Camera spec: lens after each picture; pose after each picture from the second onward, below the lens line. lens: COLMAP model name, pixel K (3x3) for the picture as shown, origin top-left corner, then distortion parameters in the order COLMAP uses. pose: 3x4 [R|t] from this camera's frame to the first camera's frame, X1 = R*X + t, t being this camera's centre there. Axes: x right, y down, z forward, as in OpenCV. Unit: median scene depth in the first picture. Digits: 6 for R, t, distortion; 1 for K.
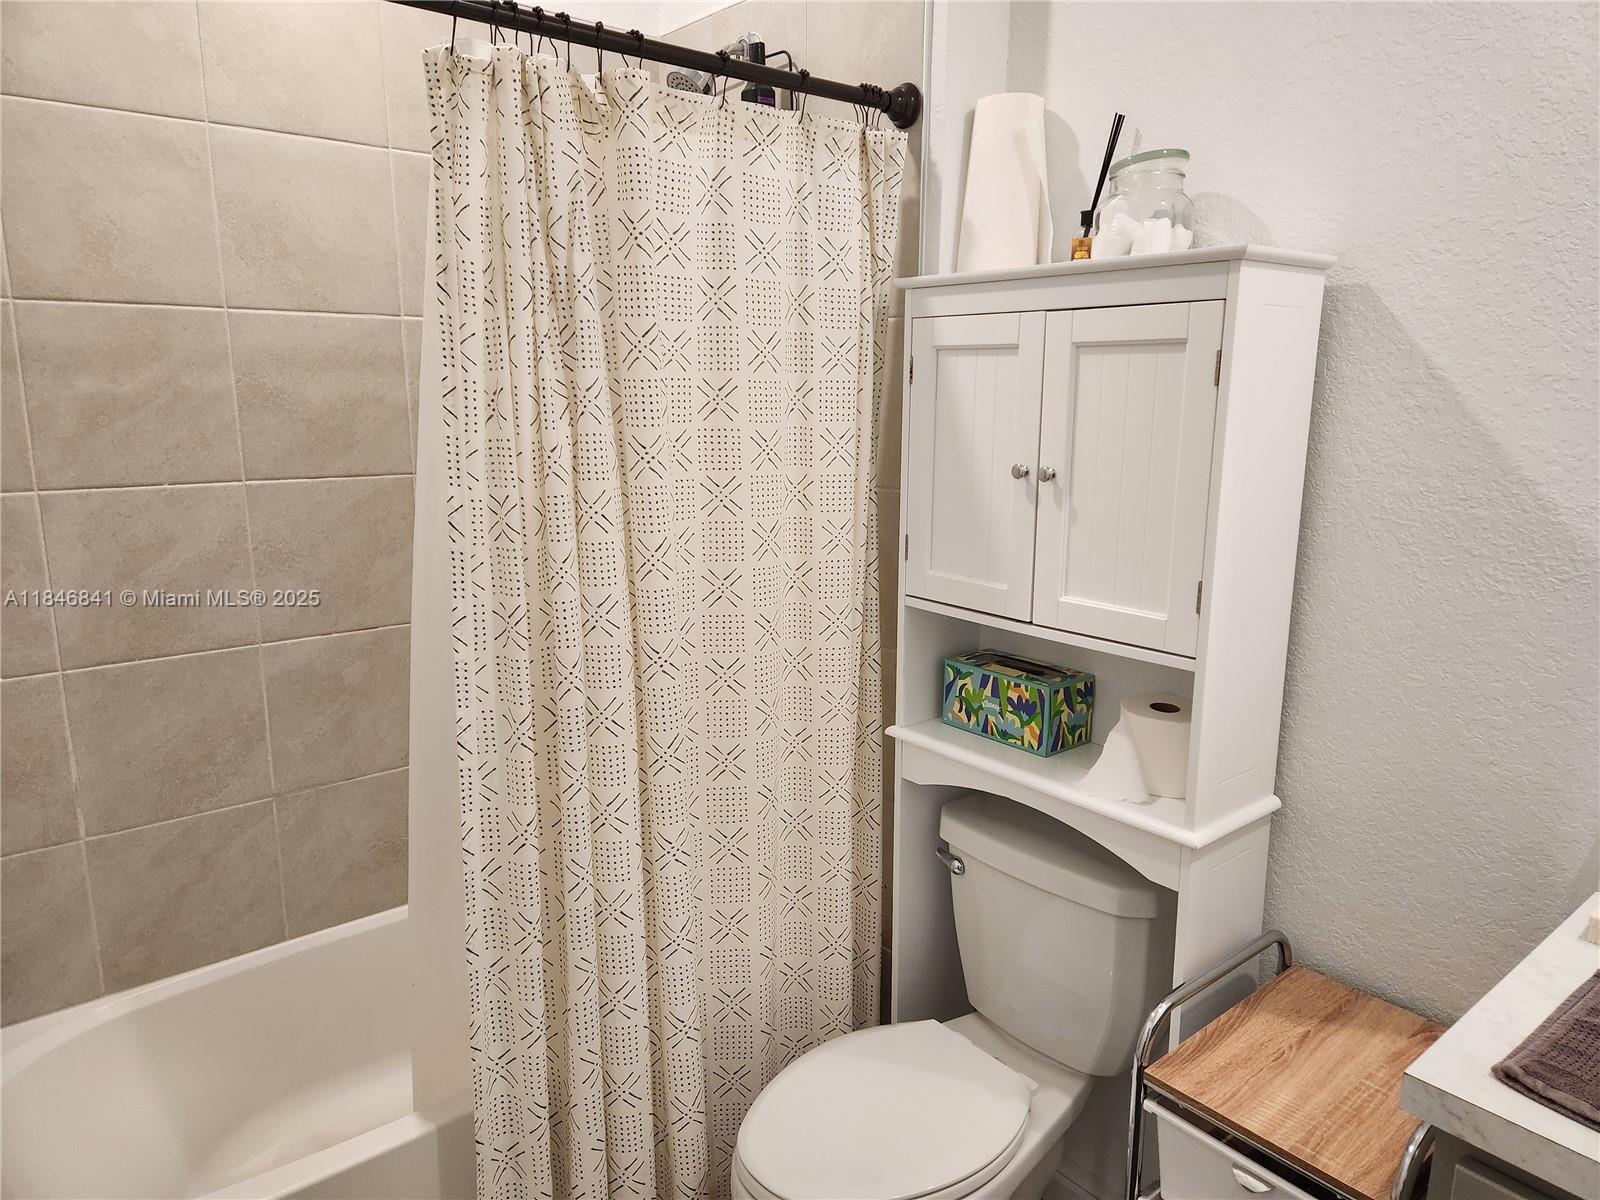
lens RADIAL K [[1073.6, 0, 803.3], [0, 1073.6, 603.7], [0, 0, 1]] dist [0.083608, -0.069400]
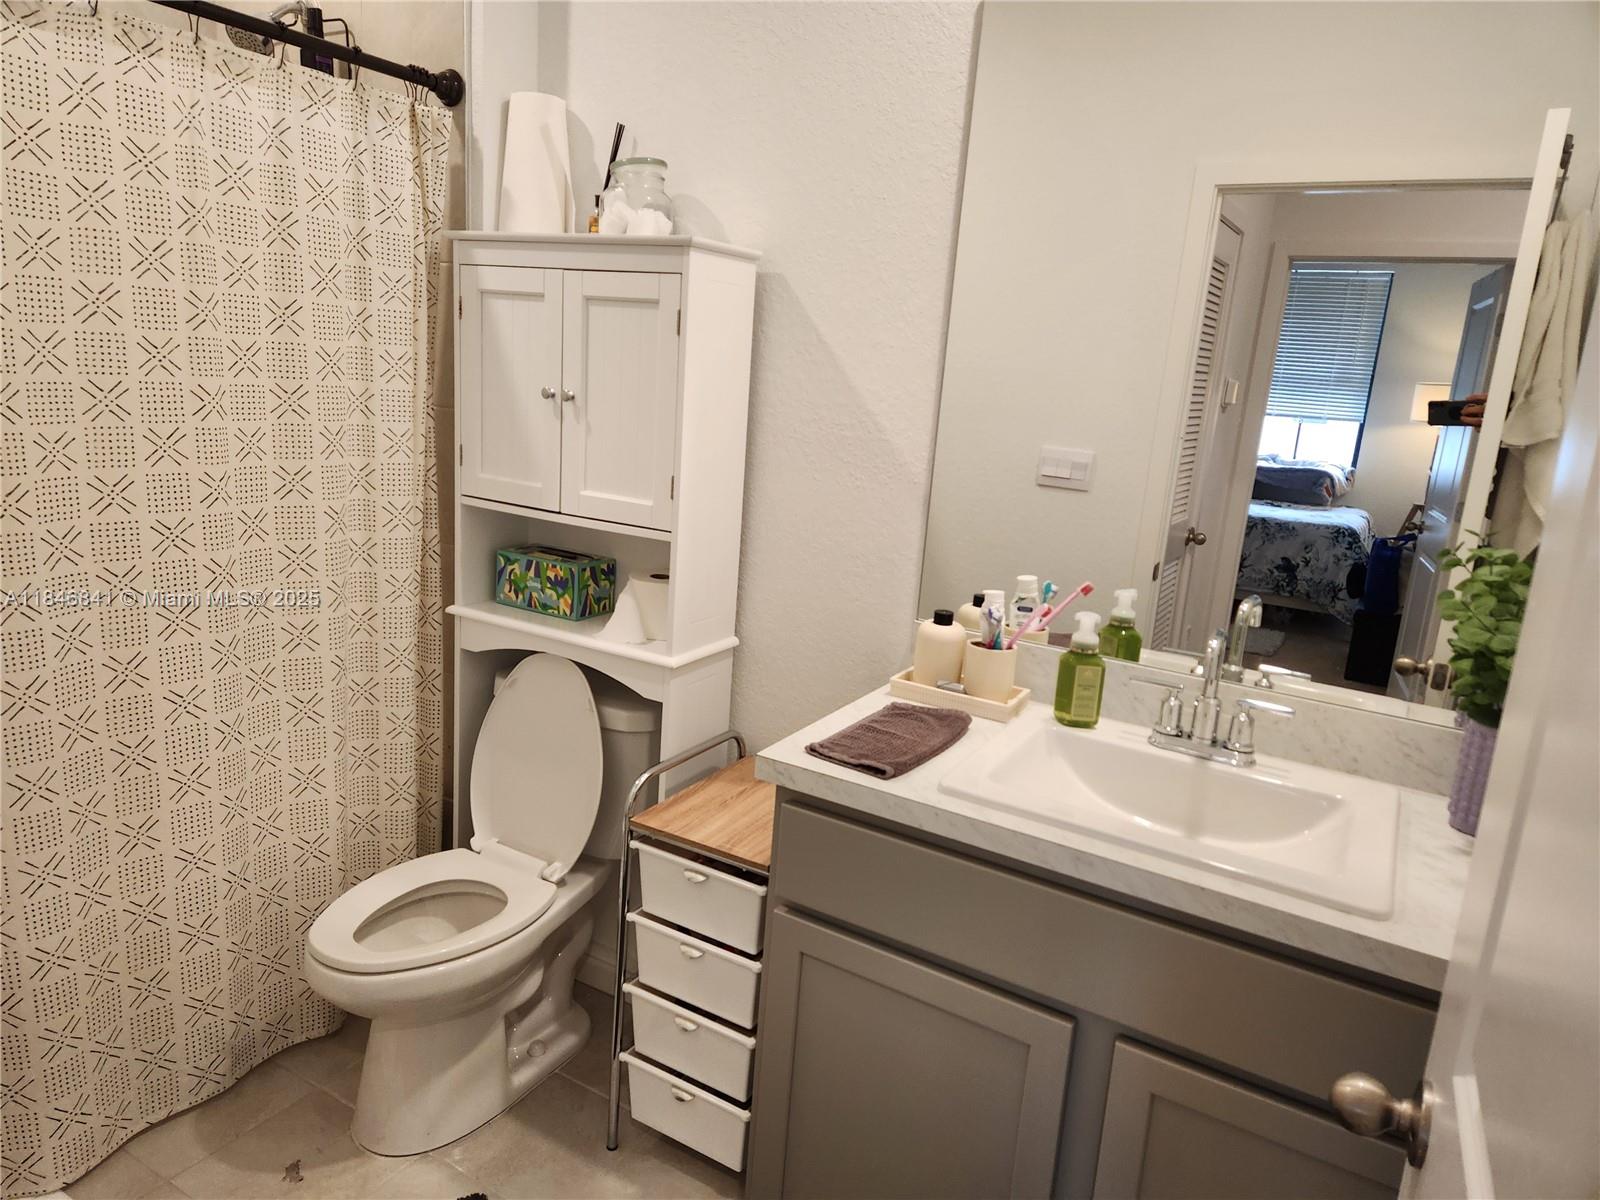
lens RADIAL K [[1073.6, 0, 801.7], [0, 1073.6, 578.5], [0, 0, 1]] dist [0.083608, -0.069400]
pose [[0.934088, -0.011007, 0.356874, 0.019641], [0.006279, 0.999877, 0.014403, 0.076257], [-0.356988, -0.011213, 0.934042, -0.293201]]
